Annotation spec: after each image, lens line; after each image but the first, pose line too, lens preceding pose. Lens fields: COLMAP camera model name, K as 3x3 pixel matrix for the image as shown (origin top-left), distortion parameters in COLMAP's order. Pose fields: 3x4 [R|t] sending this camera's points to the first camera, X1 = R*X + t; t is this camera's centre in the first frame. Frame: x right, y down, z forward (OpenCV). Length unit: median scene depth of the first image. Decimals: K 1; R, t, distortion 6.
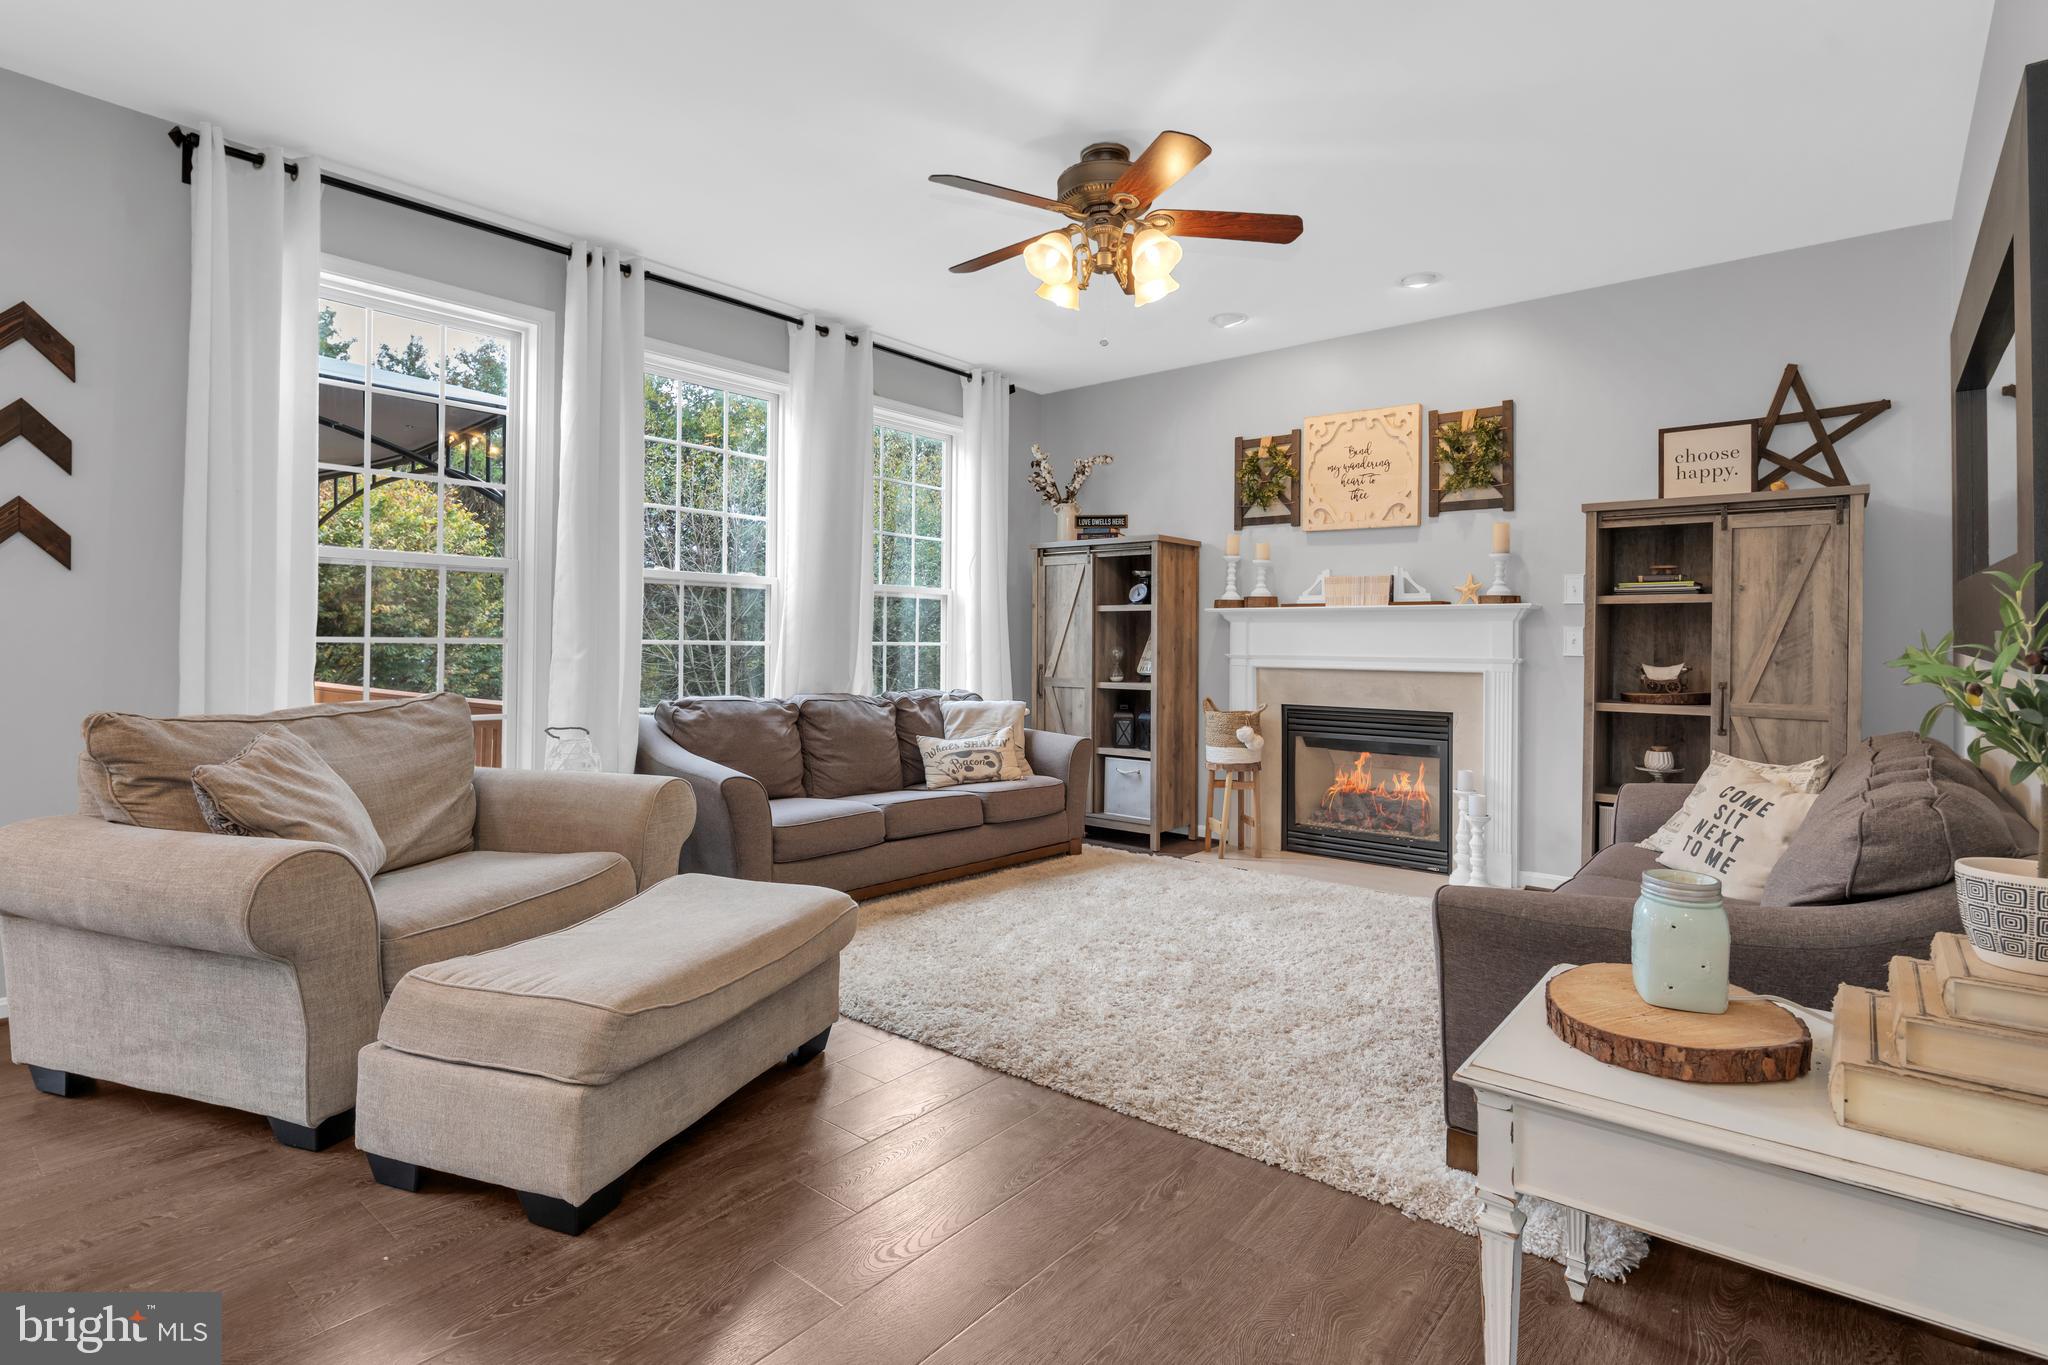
lens RADIAL K [[994.9, 0, 1004.3], [0, 994.9, 656.9], [0, 0, 1]] dist [-0.001761, 0.000236]
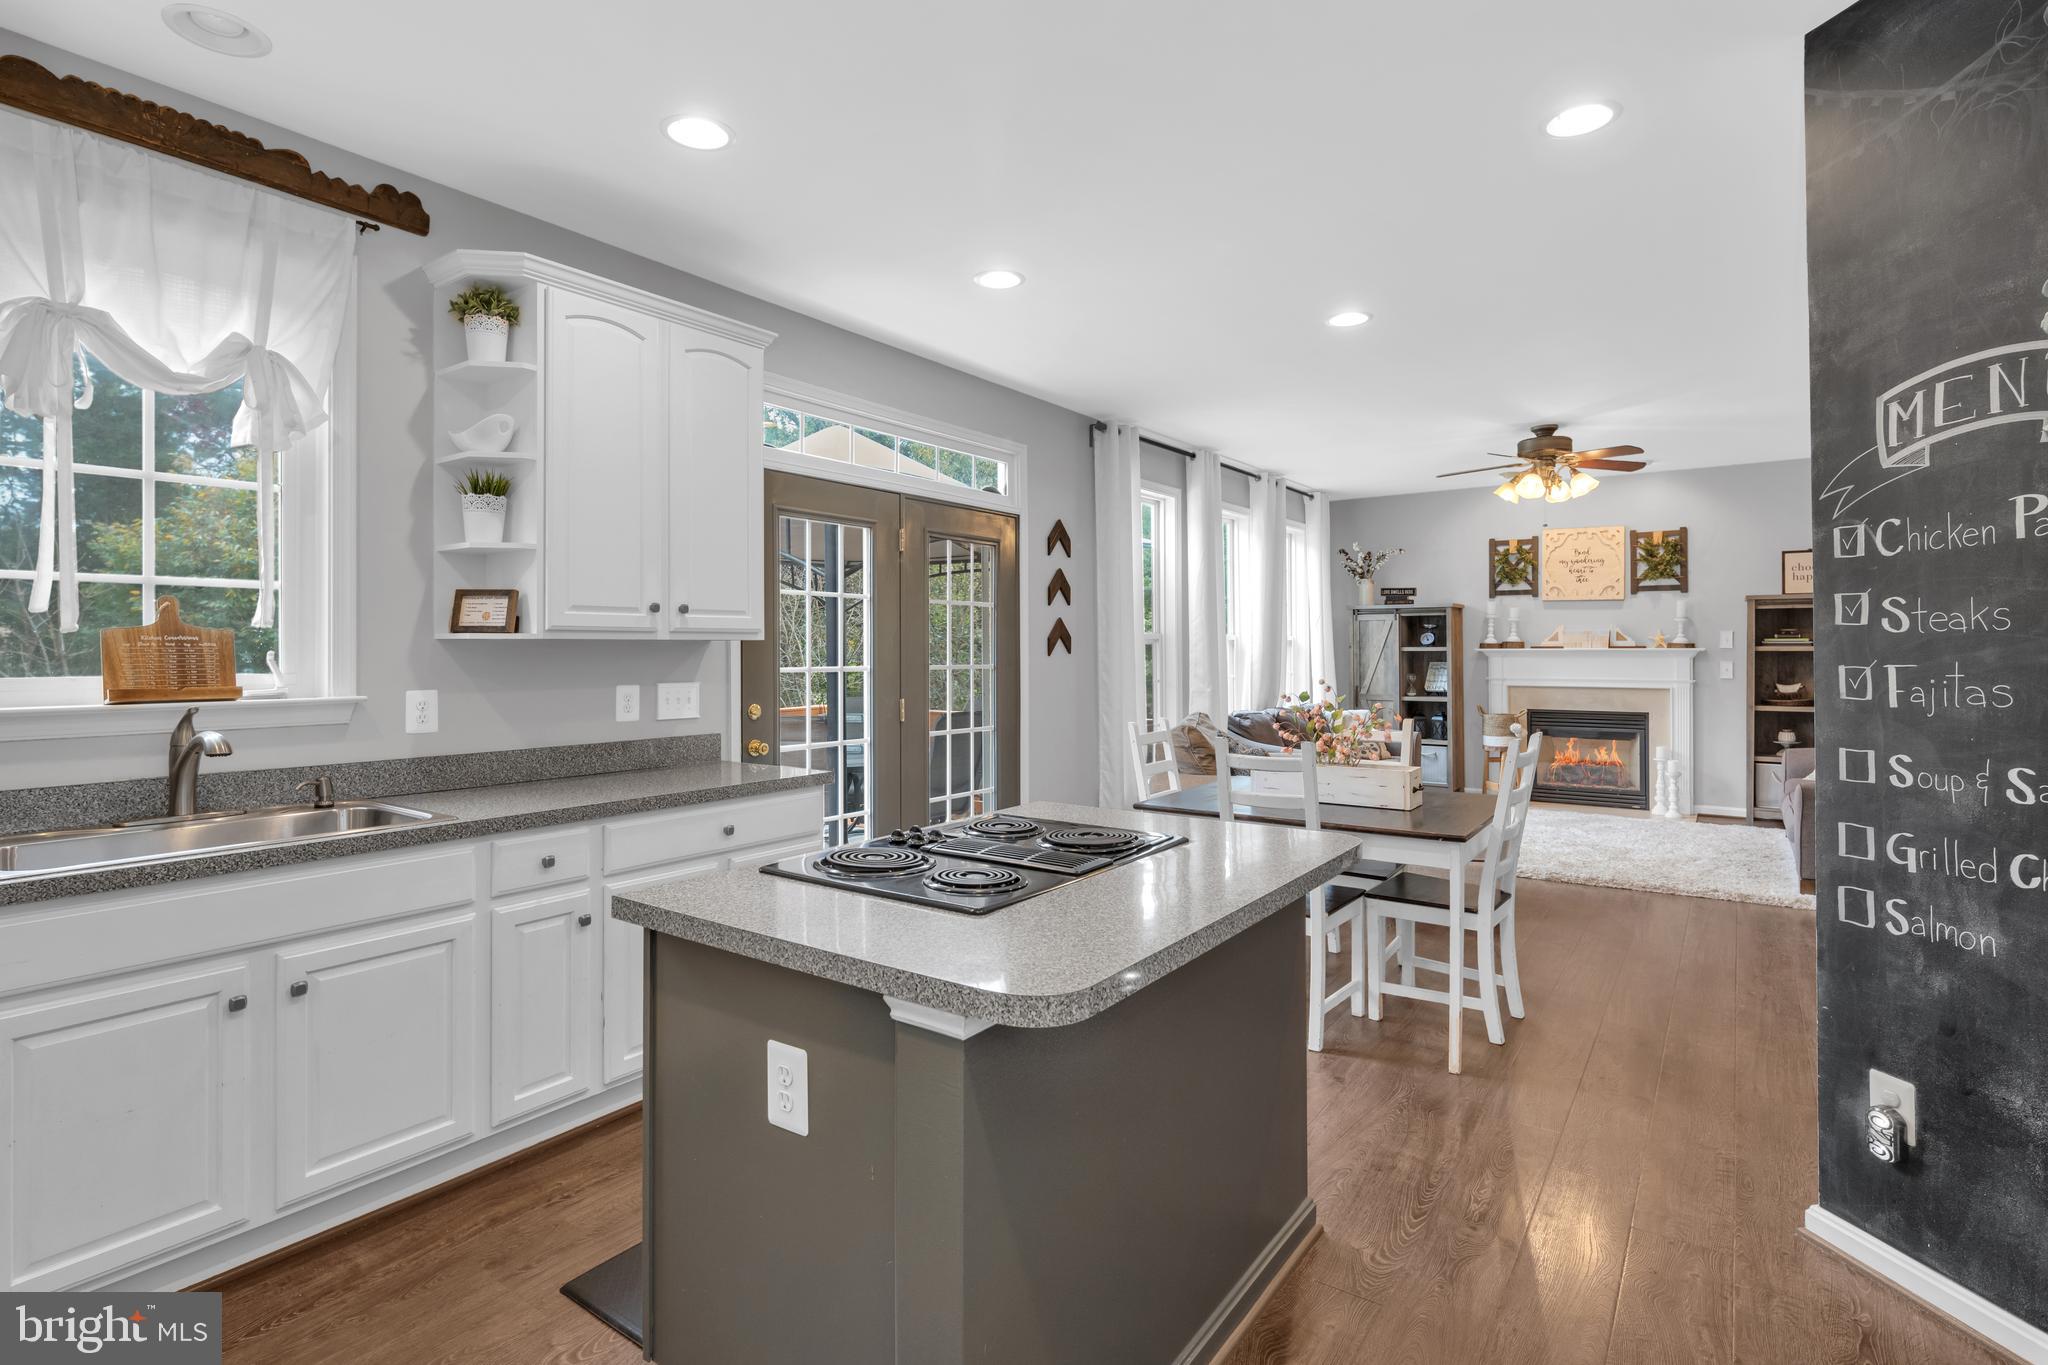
lens RADIAL K [[994.9, 0, 1003.0], [0, 994.9, 671.9], [0, 0, 1]] dist [-0.001761, 0.000236]
pose [[0.997371, -0.015528, 0.070774, -0.714480], [0.014714, 0.999820, 0.011997, -0.046357], [-0.070948, -0.010924, 0.997420, -0.560667]]
